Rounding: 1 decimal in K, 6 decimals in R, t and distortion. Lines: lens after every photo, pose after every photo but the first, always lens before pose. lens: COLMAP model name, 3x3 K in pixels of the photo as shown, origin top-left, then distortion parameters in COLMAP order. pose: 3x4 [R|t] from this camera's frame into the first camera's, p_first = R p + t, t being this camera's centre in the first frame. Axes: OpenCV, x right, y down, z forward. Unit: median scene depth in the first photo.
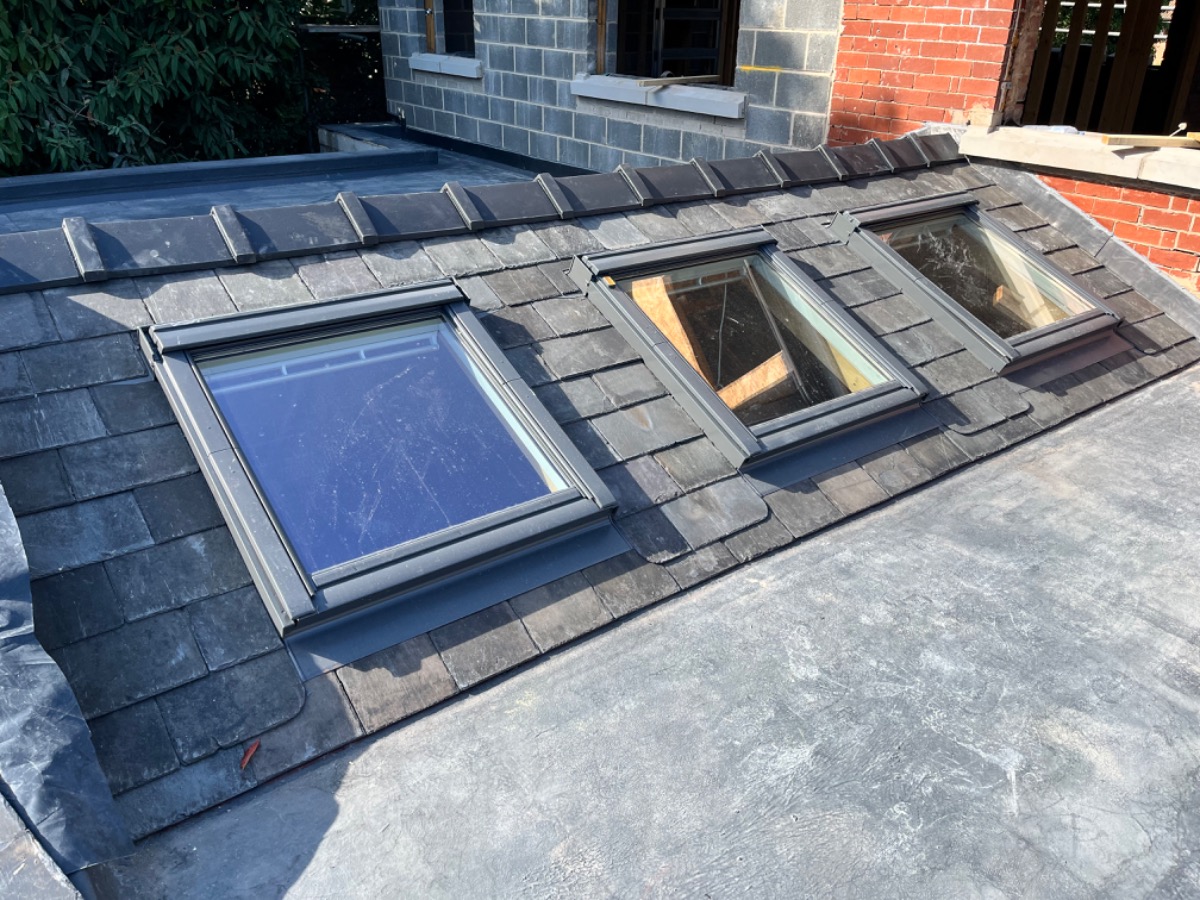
lens RADIAL K [[926.3, 0, 600.6], [0, 926.3, 451.7], [0, 0, 1]] dist [0.067468, -0.102091]
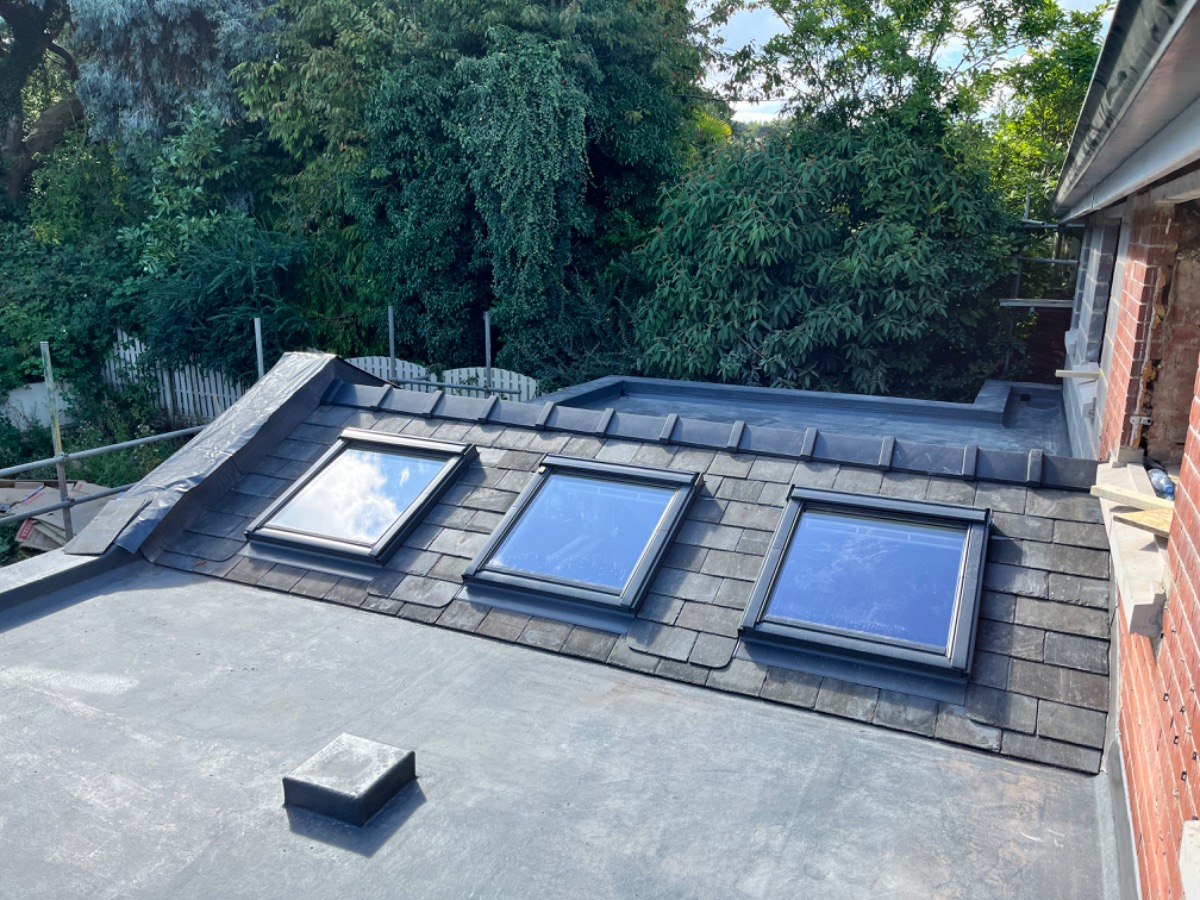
lens RADIAL K [[926.3, 0, 603.3], [0, 926.3, 451.6], [0, 0, 1]] dist [0.067468, -0.102091]
pose [[0.463308, 0.194420, -0.864608, 1.251061], [-0.393720, 0.919220, -0.004278, -0.215059], [0.793934, 0.342396, 0.502429, 0.235477]]
